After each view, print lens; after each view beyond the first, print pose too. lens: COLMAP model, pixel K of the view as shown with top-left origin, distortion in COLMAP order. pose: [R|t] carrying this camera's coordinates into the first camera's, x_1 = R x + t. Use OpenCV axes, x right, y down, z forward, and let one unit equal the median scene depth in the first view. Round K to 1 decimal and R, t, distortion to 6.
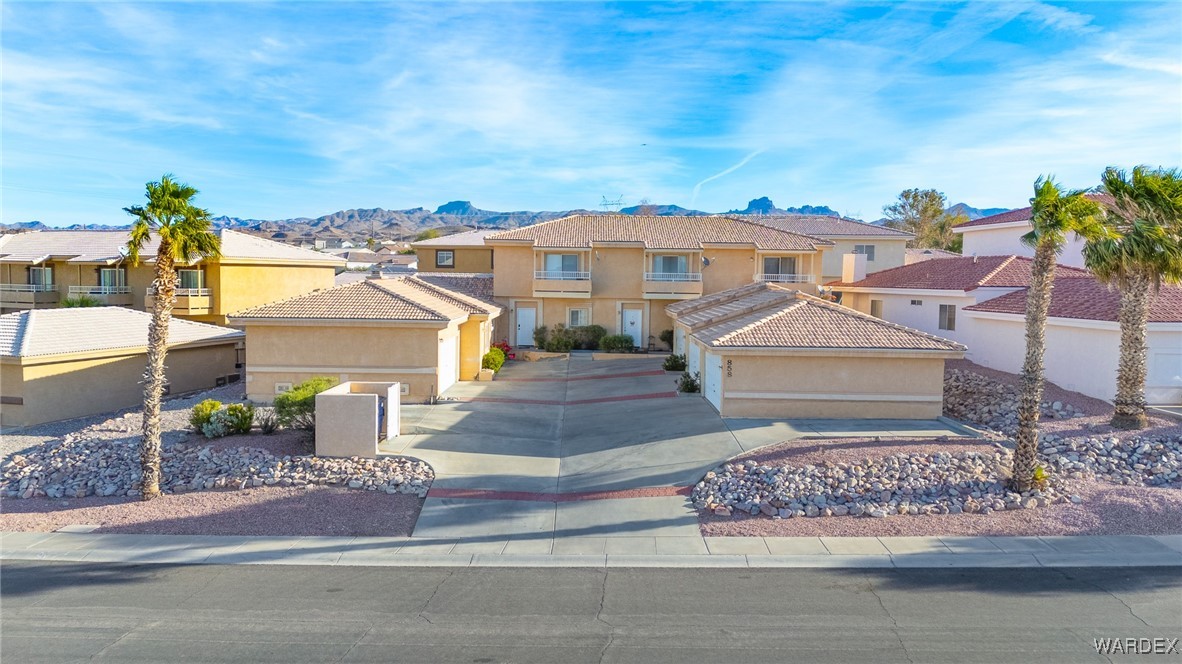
lens RADIAL K [[867.3, 0, 595.9], [0, 867.3, 332.4], [0, 0, 1]] dist [0.078051, -0.069177]
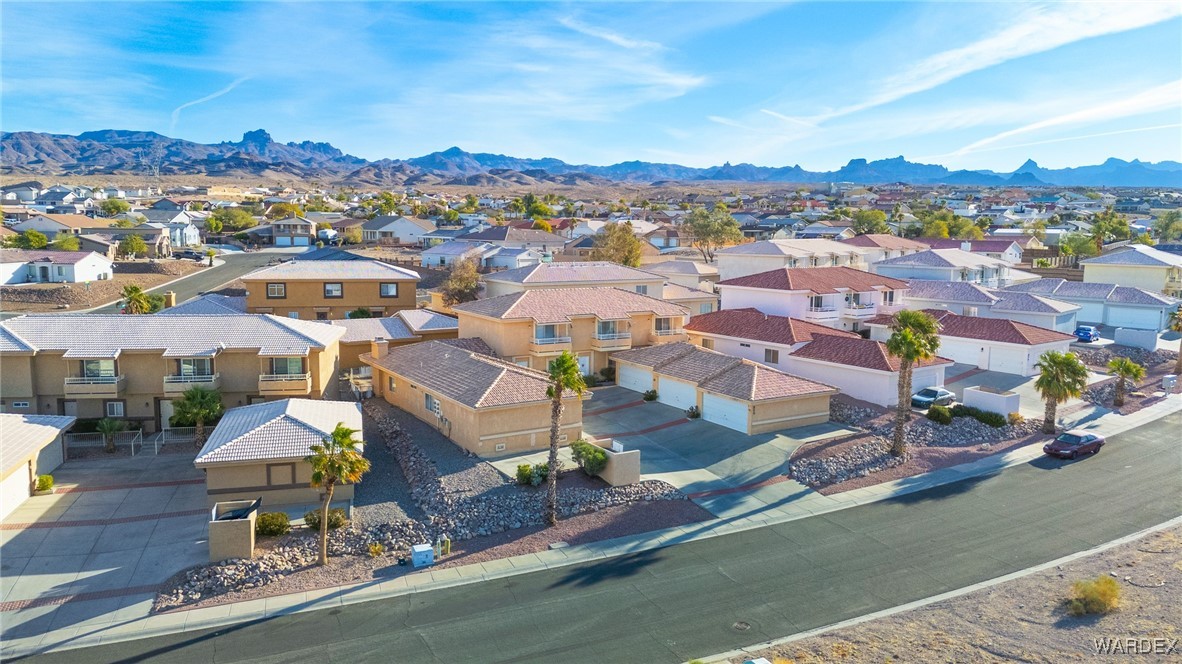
lens RADIAL K [[867.3, 0, 595.9], [0, 867.3, 332.4], [0, 0, 1]] dist [0.078051, -0.069177]
pose [[0.850208, -0.070606, 0.521690, -1.180763], [0.033061, 0.996170, 0.080942, -0.309535], [-0.525407, -0.051570, 0.849287, -0.491536]]
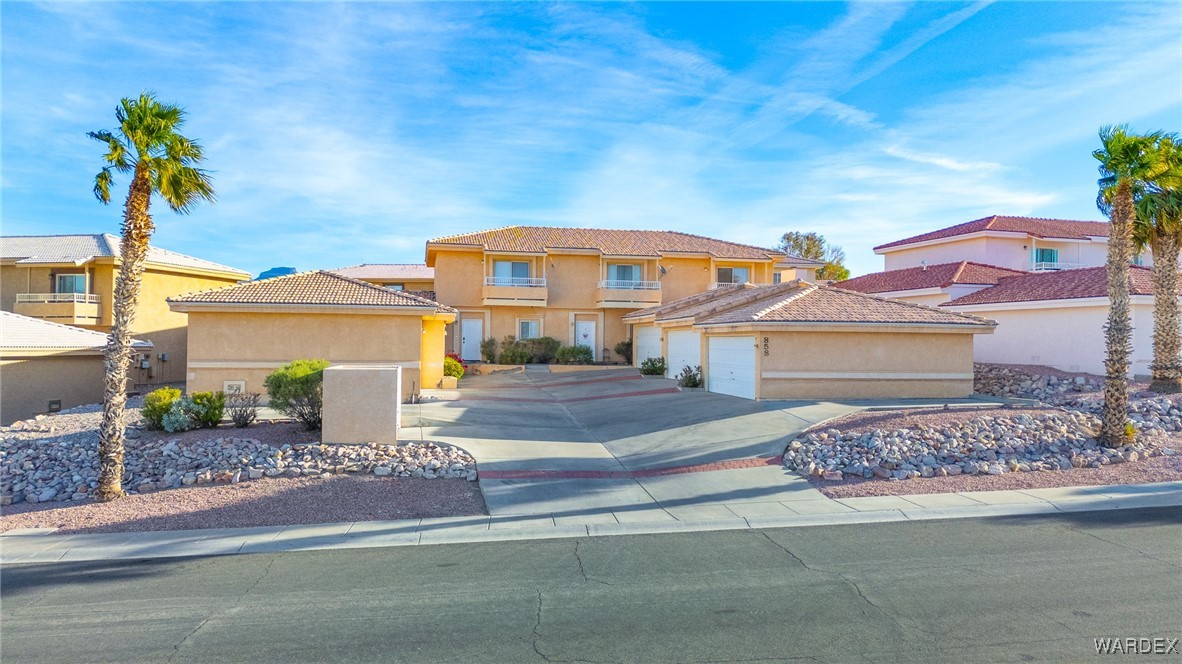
lens RADIAL K [[861.9, 0, 595.6], [0, 861.9, 332.7], [0, 0, 1]] dist [0.074805, -0.063564]
pose [[0.981935, -0.002271, 0.189206, -0.201455], [0.017188, 0.996865, -0.077235, 0.095273], [-0.188438, 0.079091, 0.978895, 0.125611]]
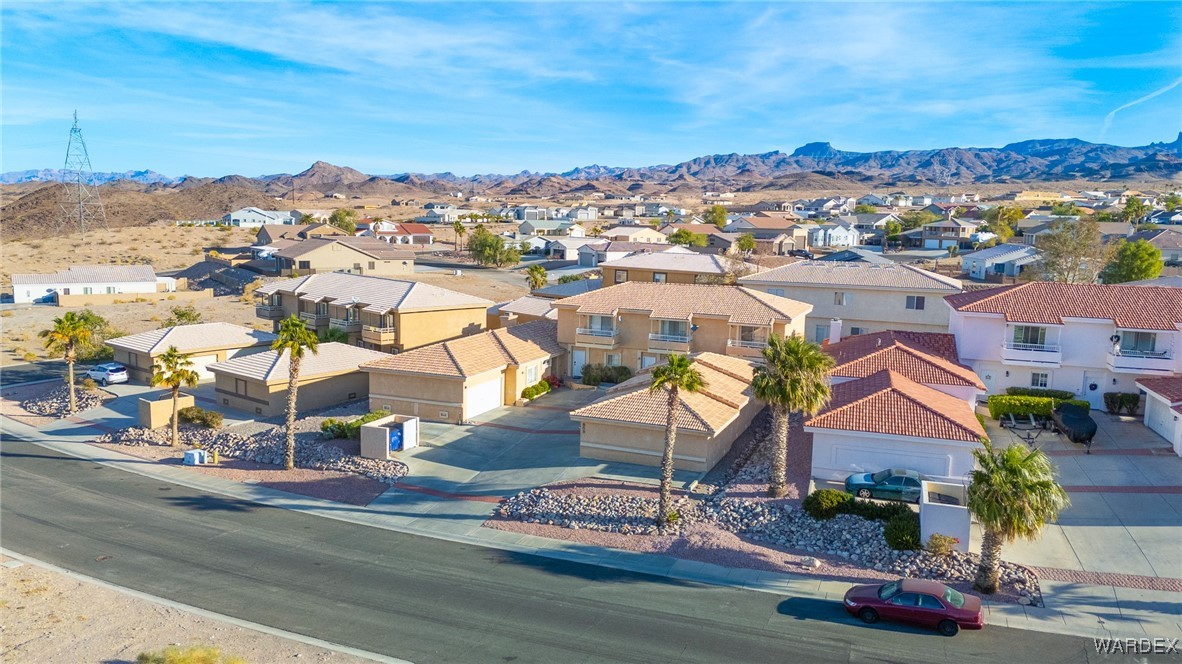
lens RADIAL K [[873.1, 0, 597.5], [0, 873.1, 346.0], [0, 0, 1]] dist [0.098139, -0.108900]
pose [[0.921607, 0.063497, -0.382896, 0.807891], [-0.033412, 0.995844, 0.084723, -0.257728], [0.386684, -0.065287, 0.919898, -0.516426]]
